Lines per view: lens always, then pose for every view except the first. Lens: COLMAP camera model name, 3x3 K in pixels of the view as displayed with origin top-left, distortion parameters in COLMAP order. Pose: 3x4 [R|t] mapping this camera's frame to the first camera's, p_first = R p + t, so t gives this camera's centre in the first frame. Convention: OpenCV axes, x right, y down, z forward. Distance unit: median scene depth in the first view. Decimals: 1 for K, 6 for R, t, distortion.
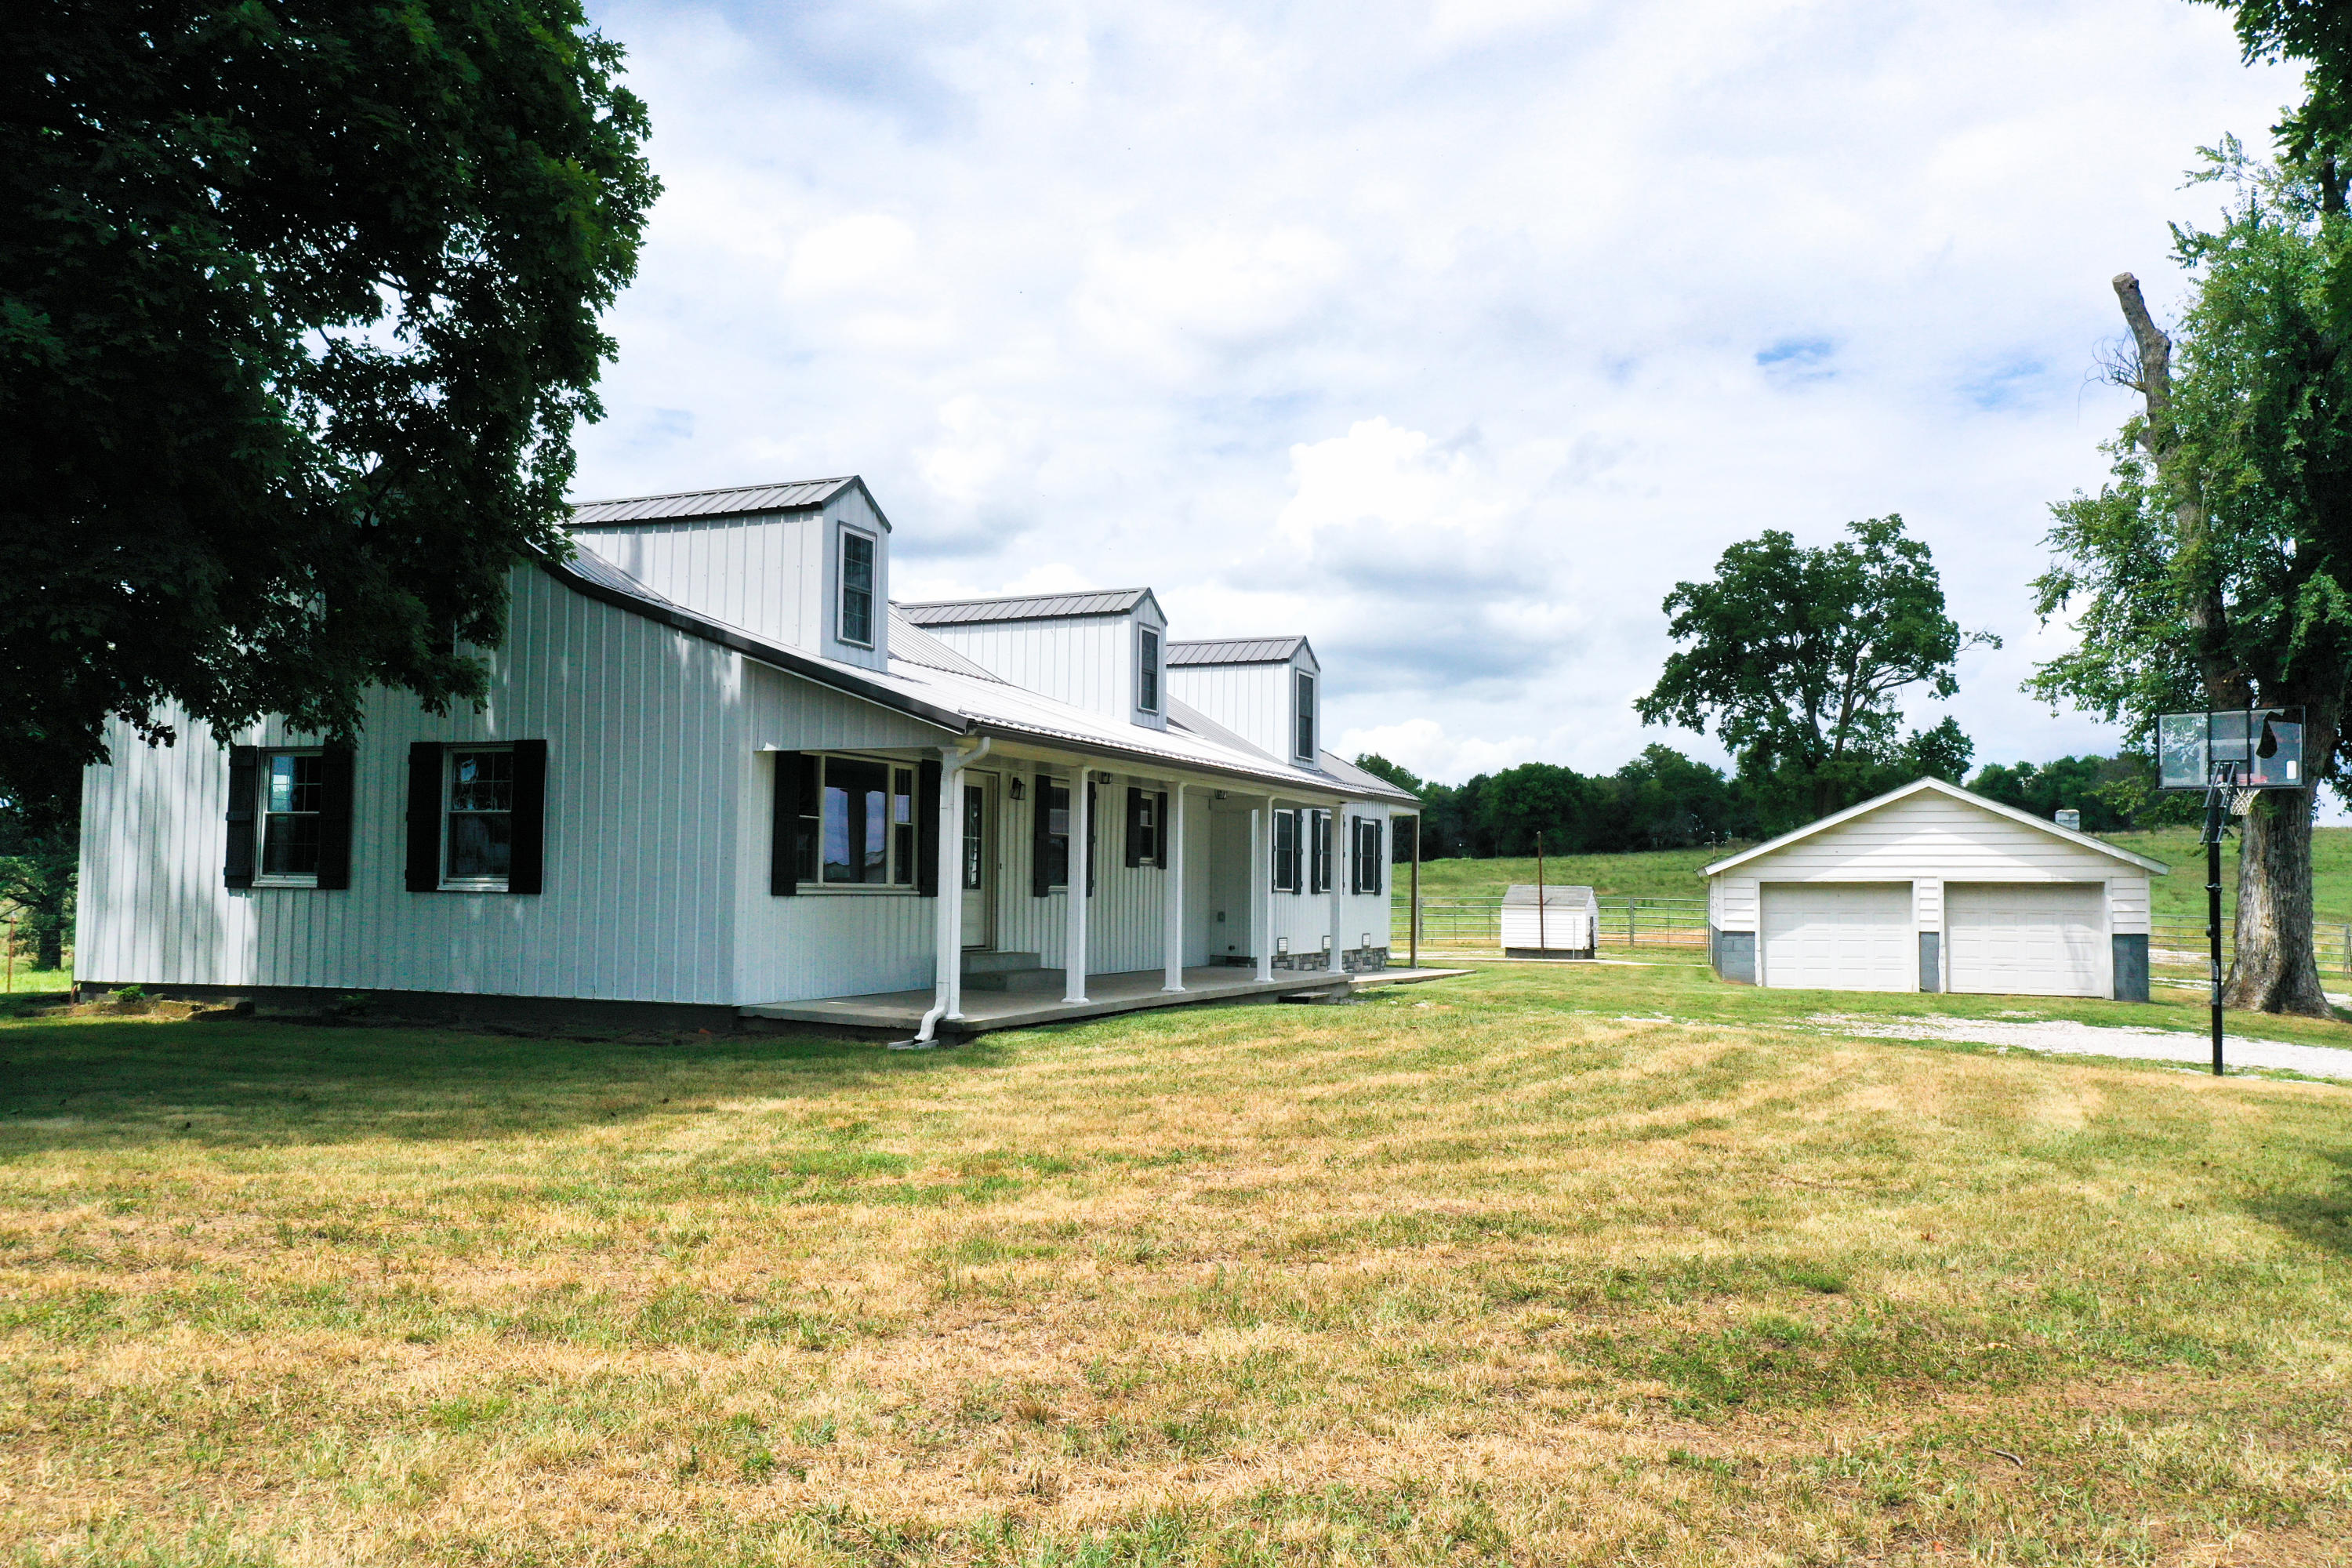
lens RADIAL K [[1832.1, 0, 1176.0], [0, 1832.1, 784.0], [0, 0, 1]] dist [-0.030352, 0.003008]
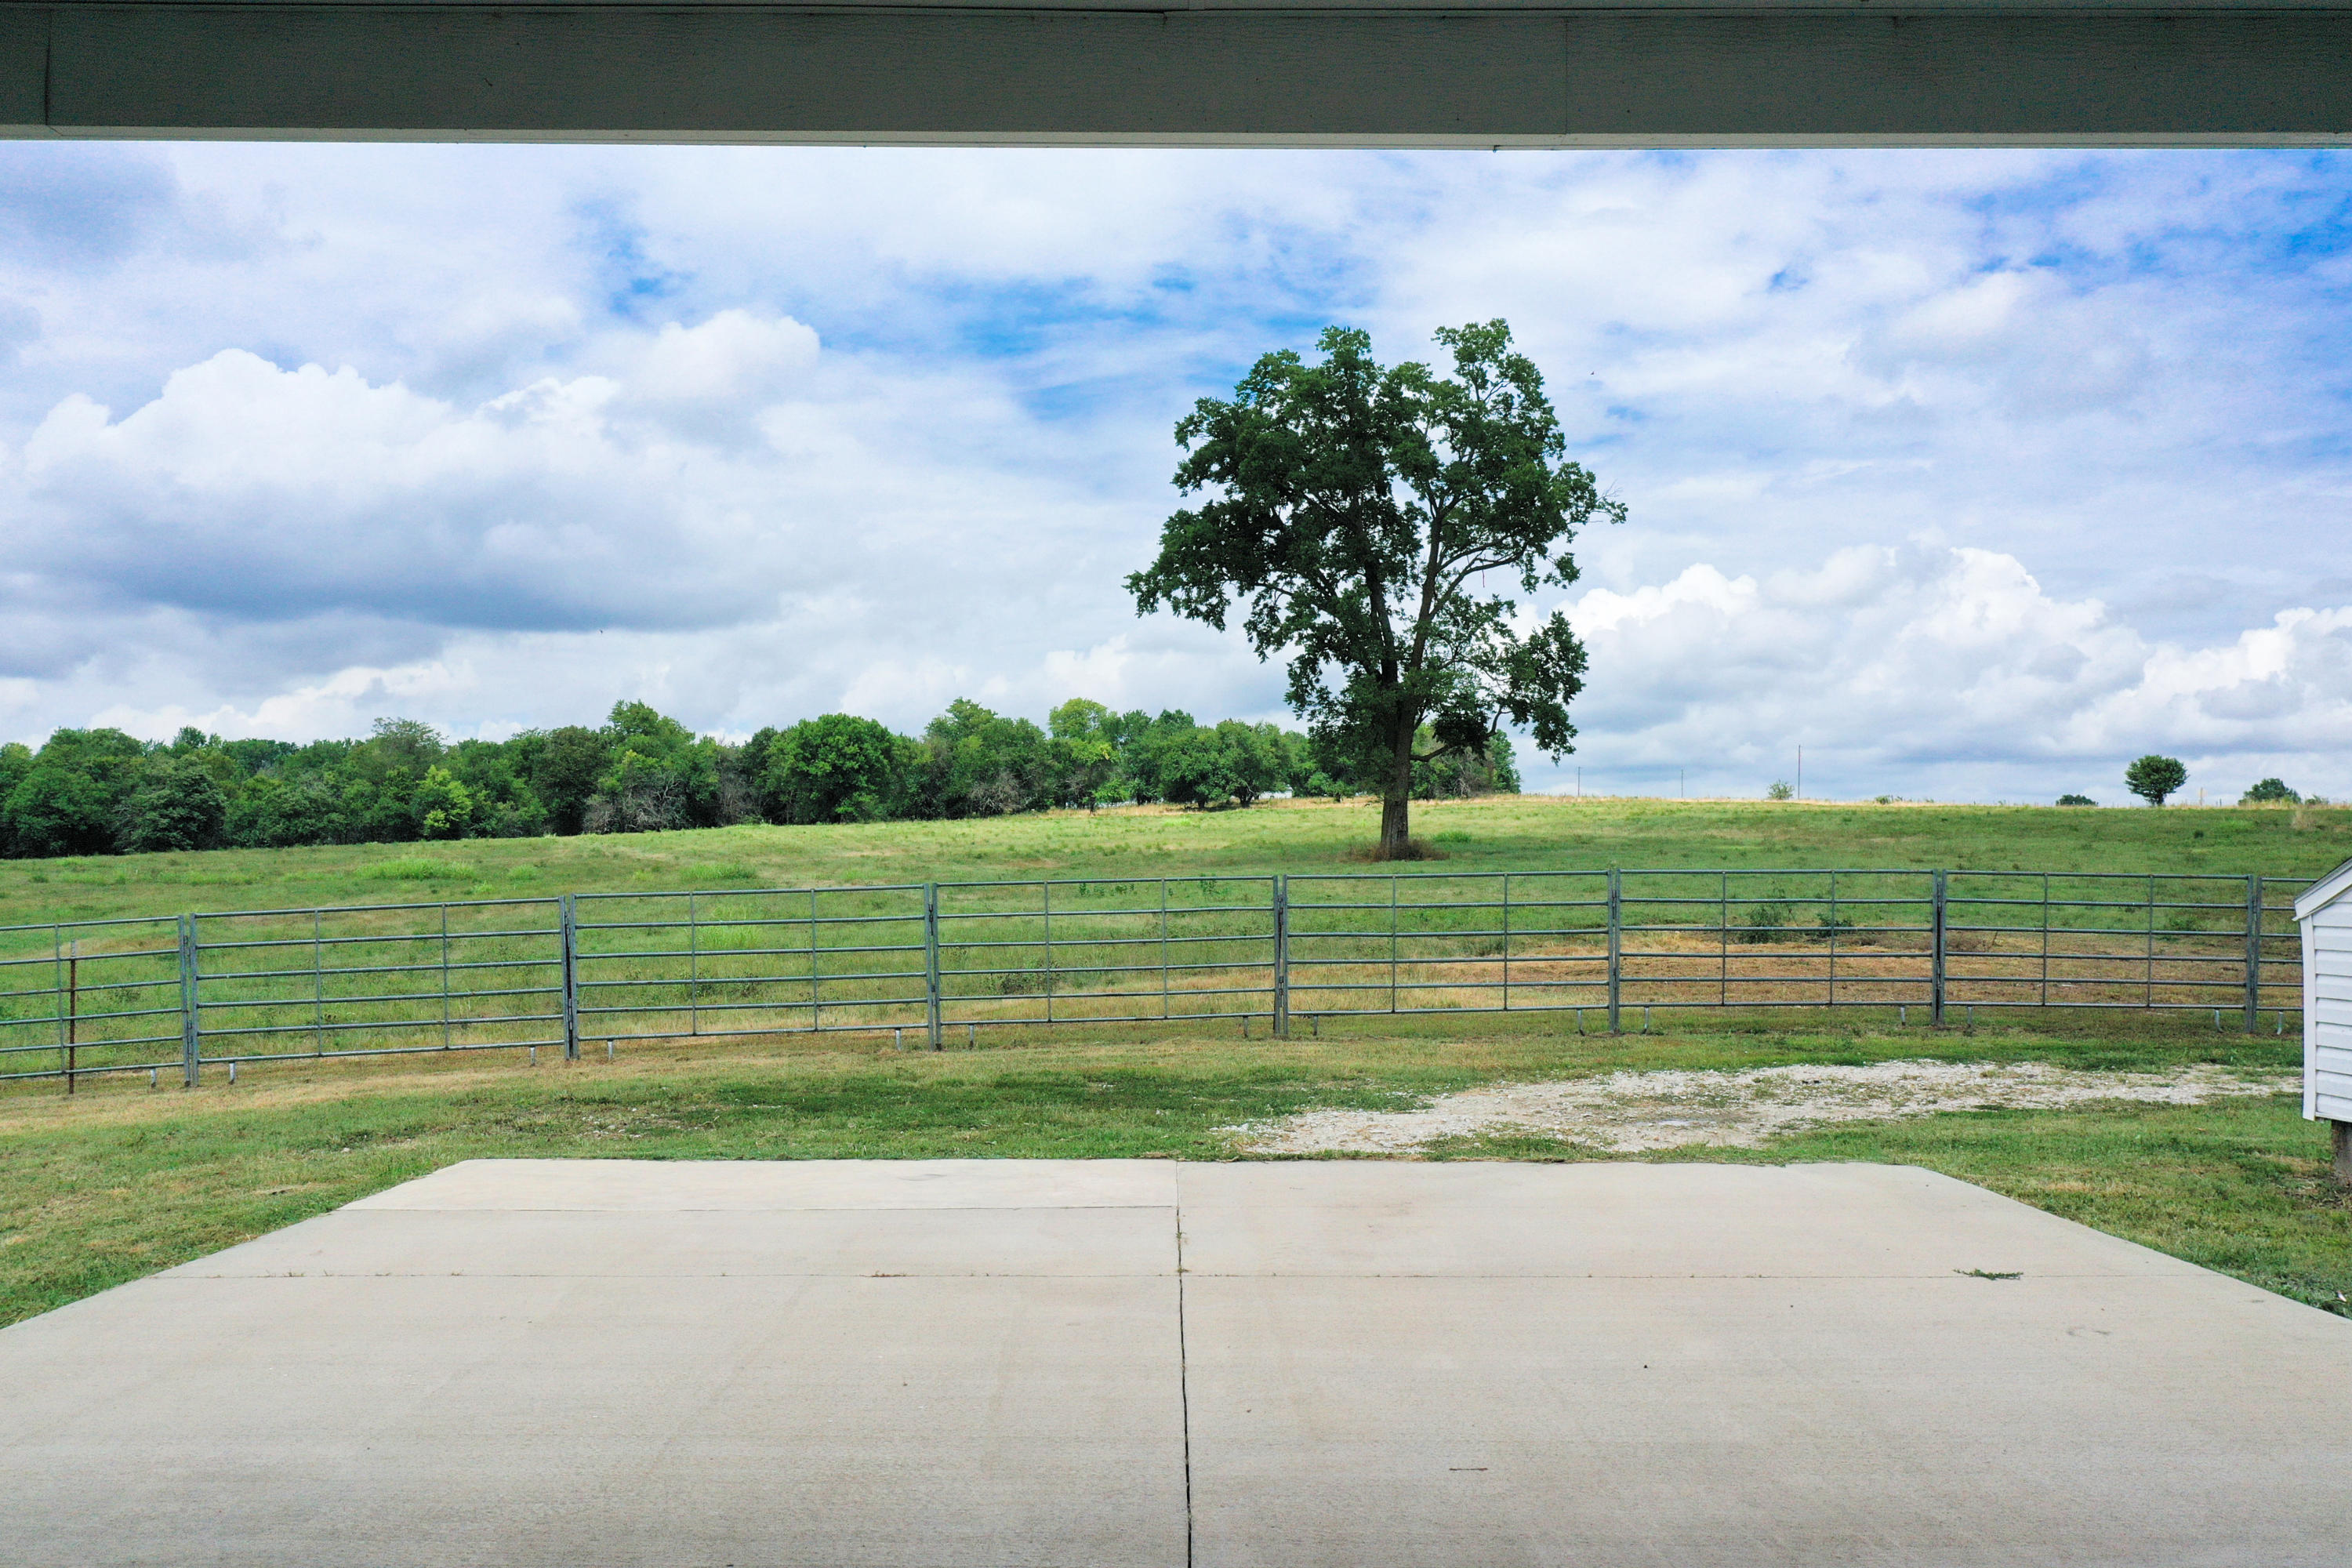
lens RADIAL K [[1925.0, 0, 1163.2], [0, 1925.0, 778.5], [0, 0, 1]] dist [-0.006969, -0.000125]
pose [[0.925944, 0.010593, 0.377512, -0.005249], [-0.015402, 0.999834, 0.009722, 0.063778], [-0.377347, -0.014816, 0.925953, 1.030257]]
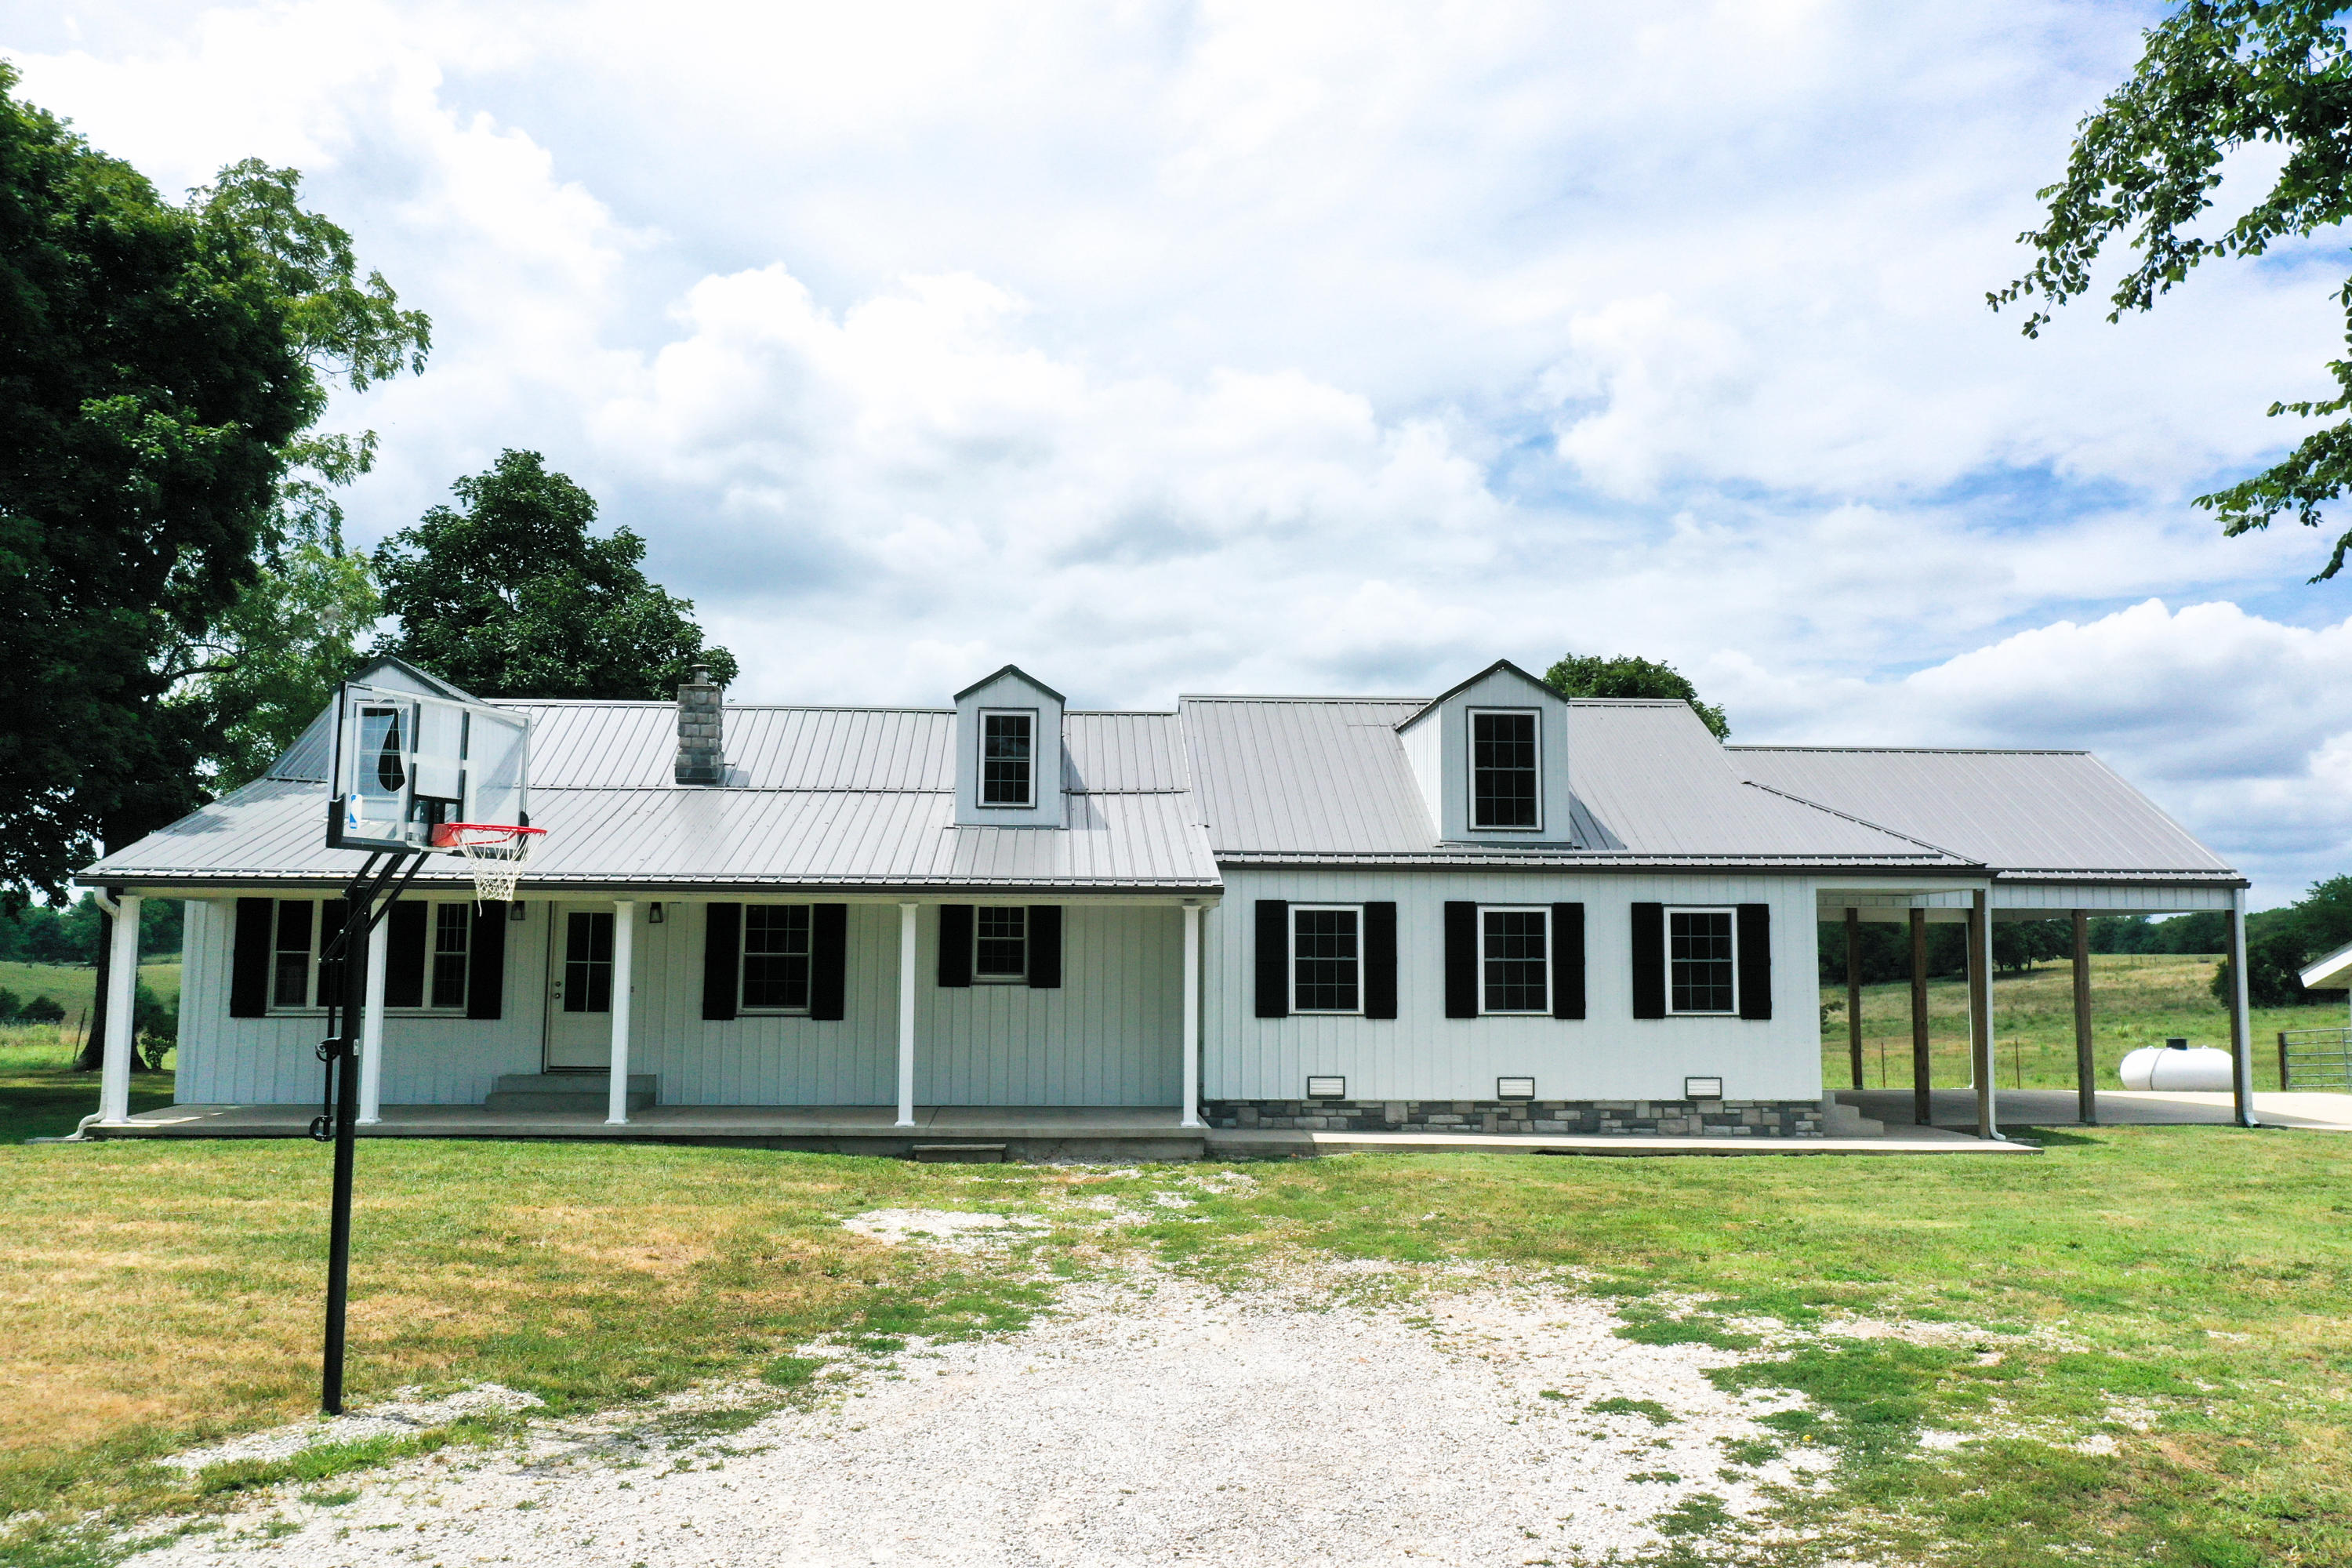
lens RADIAL K [[1832.1, 0, 1176.0], [0, 1832.1, 784.0], [0, 0, 1]] dist [-0.030352, 0.003008]
pose [[0.462184, -0.106704, -0.880341, 0.538011], [0.052478, 0.994286, -0.092964, 0.024119], [0.885230, -0.003233, 0.465142, 0.460139]]
